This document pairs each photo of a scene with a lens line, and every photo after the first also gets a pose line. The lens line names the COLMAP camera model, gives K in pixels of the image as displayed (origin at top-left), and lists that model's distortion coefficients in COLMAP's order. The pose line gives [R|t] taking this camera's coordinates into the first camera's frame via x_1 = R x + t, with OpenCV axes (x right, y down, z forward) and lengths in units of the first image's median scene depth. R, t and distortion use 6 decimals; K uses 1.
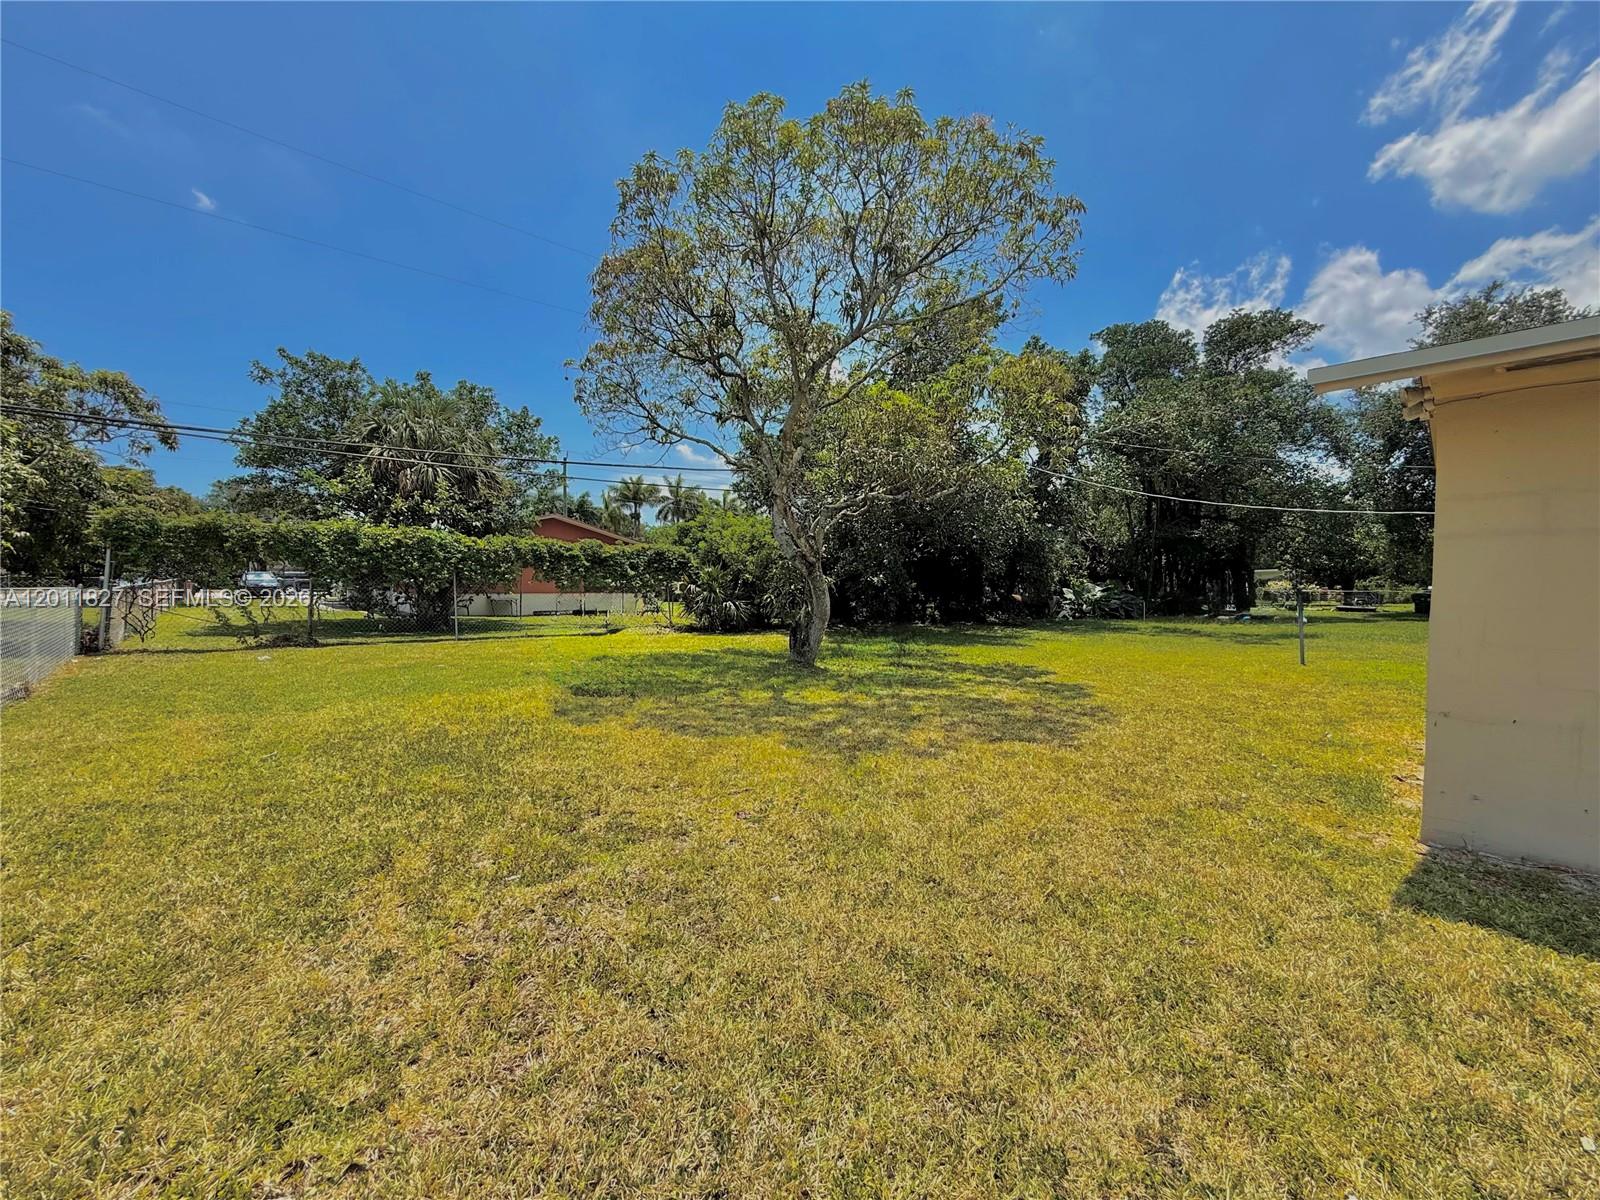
lens RADIAL K [[639.5, 0, 802.7], [0, 639.5, 602.5], [0, 0, 1]] dist [0.000290, 0.000405]
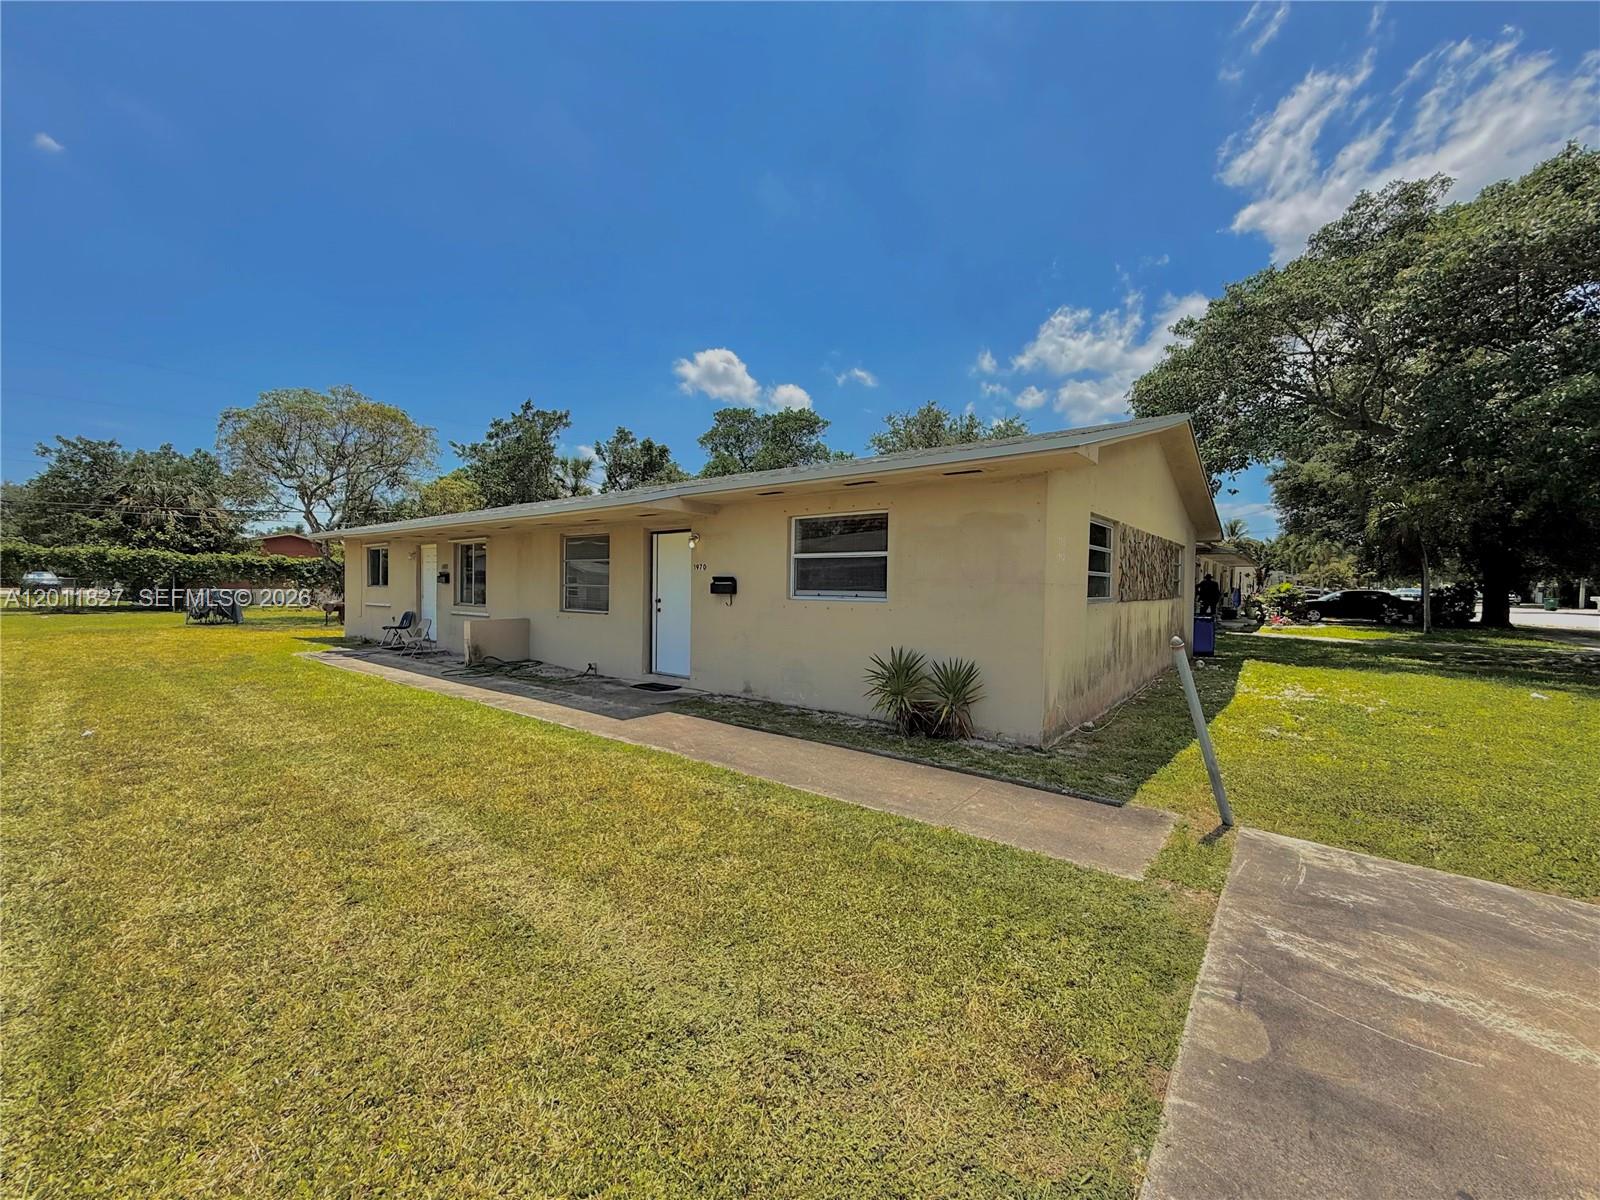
lens RADIAL K [[639.5, 0, 808.9], [0, 639.5, 604.1], [0, 0, 1]] dist [0.000290, 0.000405]
pose [[0.984837, -0.003127, 0.173453, 0.806028], [0.003140, 0.999995, 0.000201, 0.035971], [-0.173453, 0.000347, 0.984842, -0.961362]]
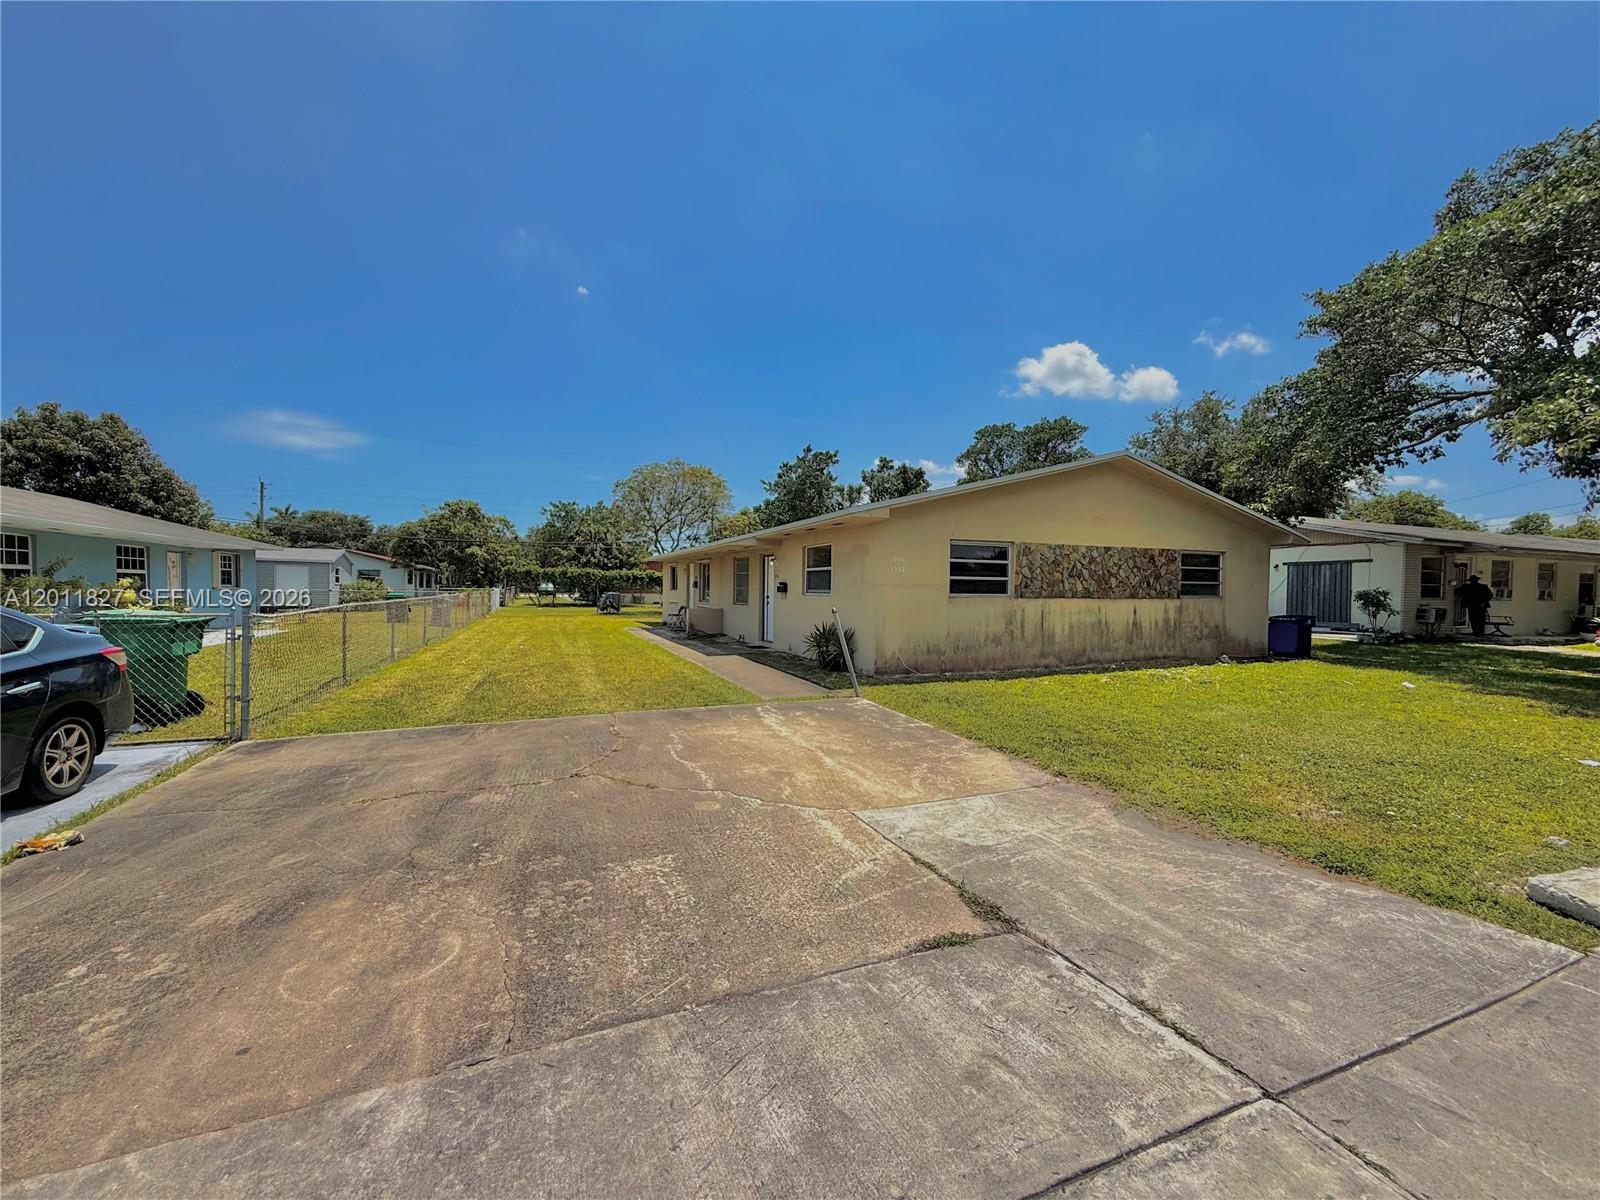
lens RADIAL K [[639.5, 0, 812.3], [0, 639.5, 597.1], [0, 0, 1]] dist [0.000290, 0.000405]
pose [[0.948258, 0.003466, -0.317482, 1.138615], [-0.010272, 0.999752, -0.019766, 0.051827], [0.317334, 0.022004, 0.948058, -1.249693]]
